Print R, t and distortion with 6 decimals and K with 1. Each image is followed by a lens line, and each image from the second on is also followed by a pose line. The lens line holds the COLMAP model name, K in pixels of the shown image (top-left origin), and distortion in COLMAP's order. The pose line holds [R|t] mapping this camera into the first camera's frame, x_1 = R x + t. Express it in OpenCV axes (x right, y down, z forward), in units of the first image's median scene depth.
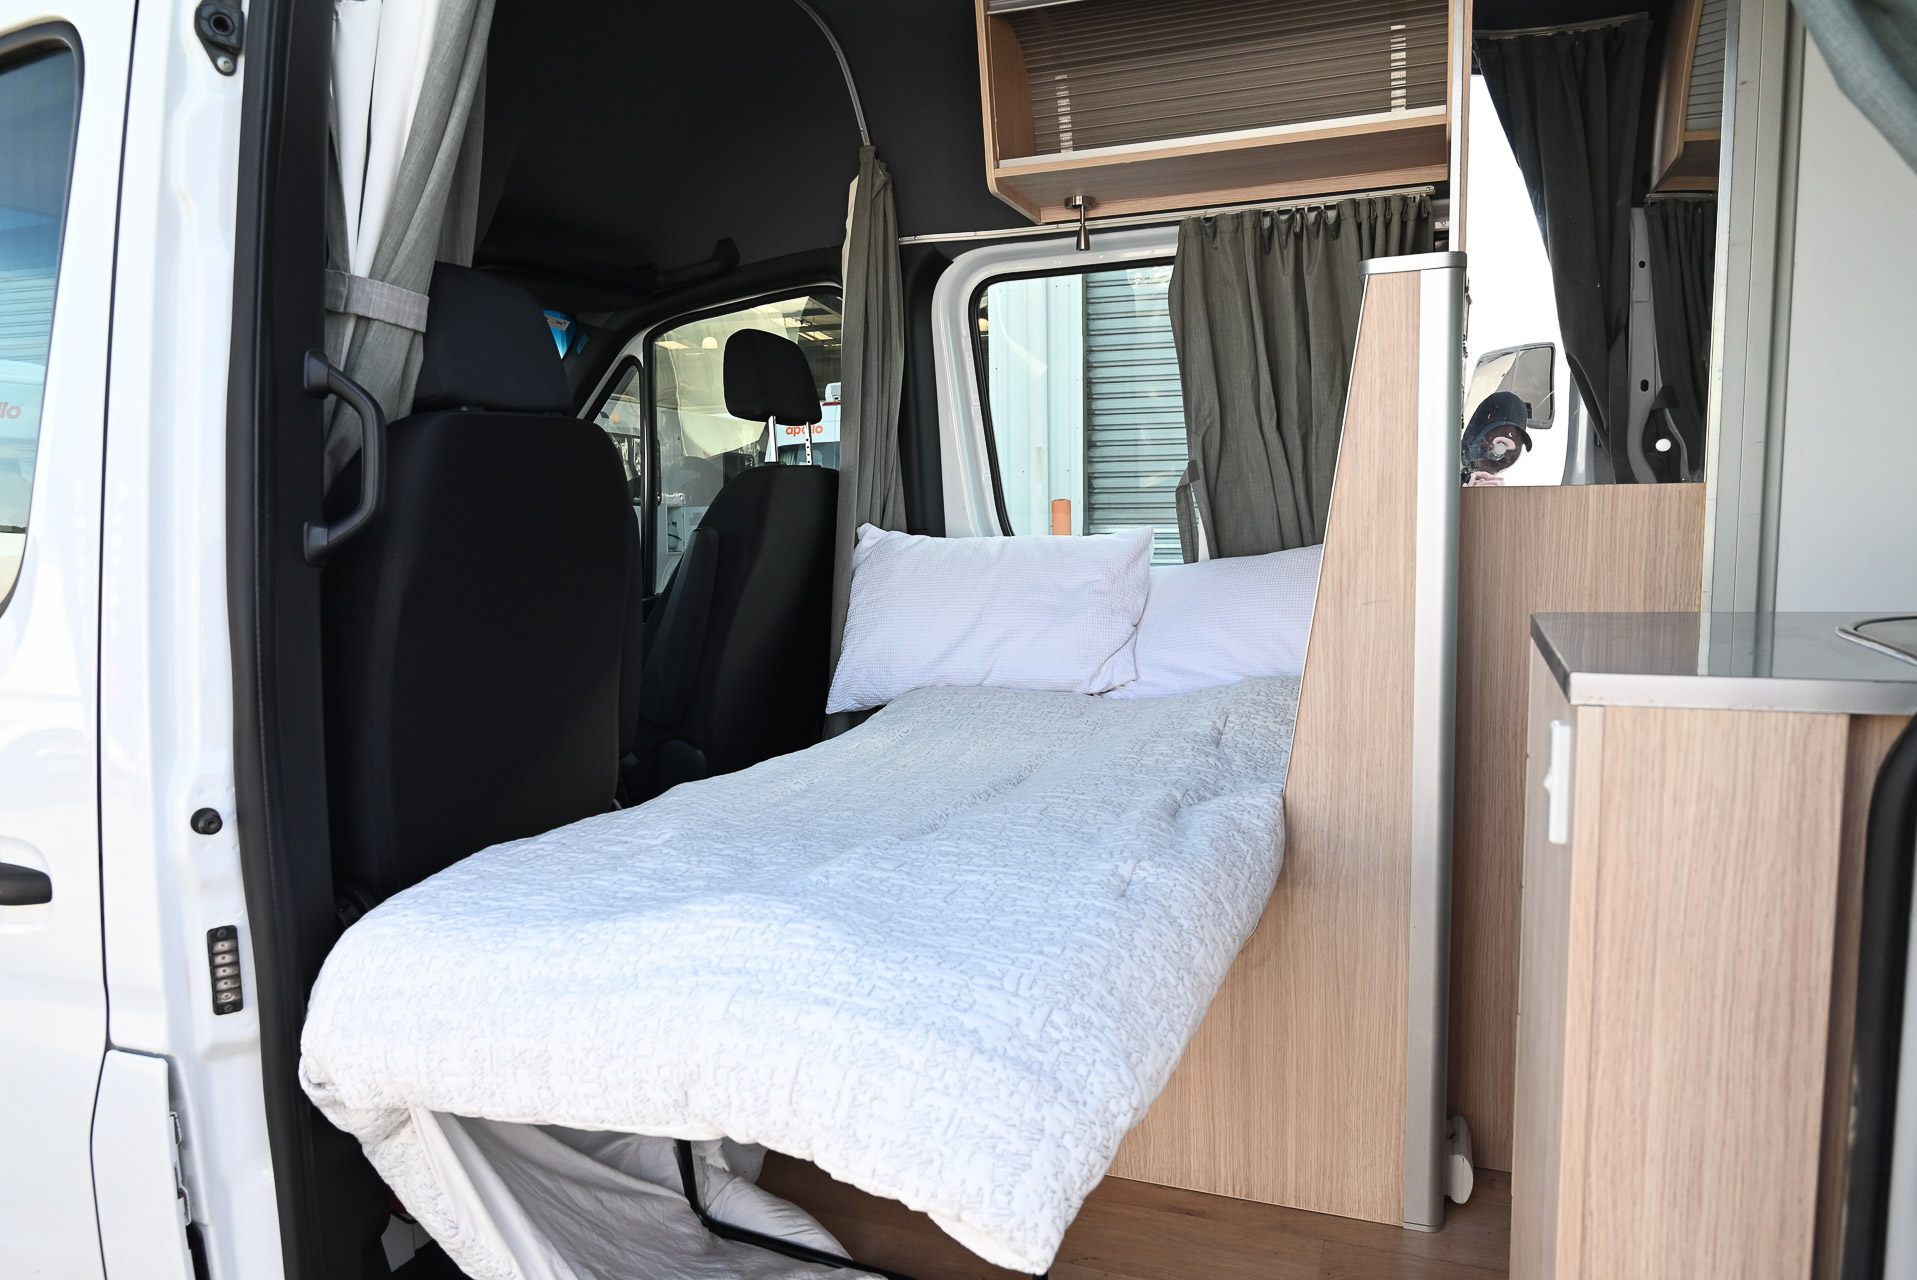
lens RADIAL K [[1313.2, 0, 958.5], [0, 1313.2, 640.0], [0, 0, 1]] dist [0.018833, -0.006290]
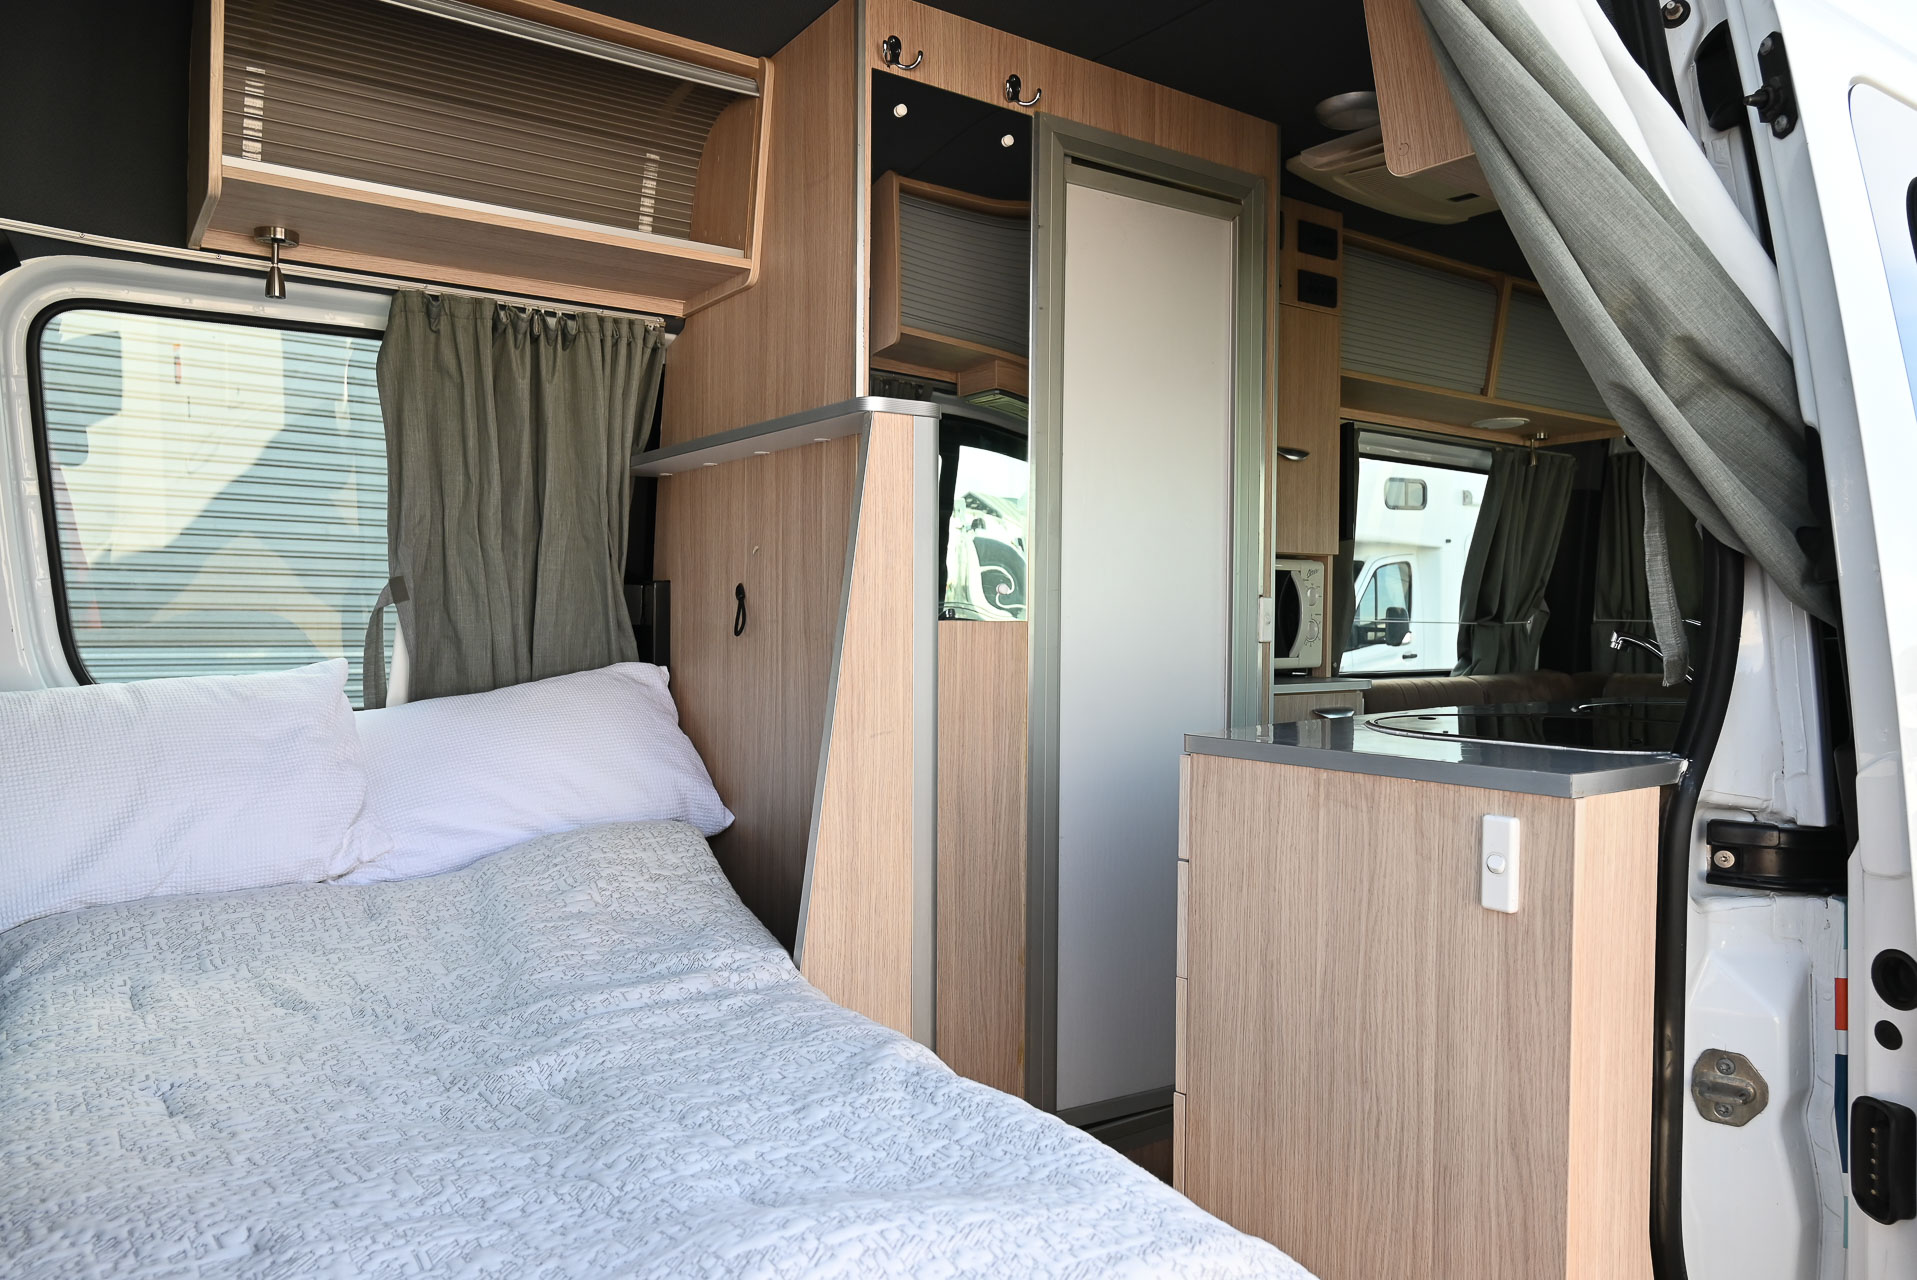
lens RADIAL K [[1313.2, 0, 958.5], [0, 1313.2, 640.0], [0, 0, 1]] dist [0.018833, -0.006290]
pose [[0.549005, 0.004091, 0.835809, -0.349627], [0.075254, 0.995685, -0.054305, -0.029806], [-0.832424, 0.092711, 0.546328, 0.289218]]
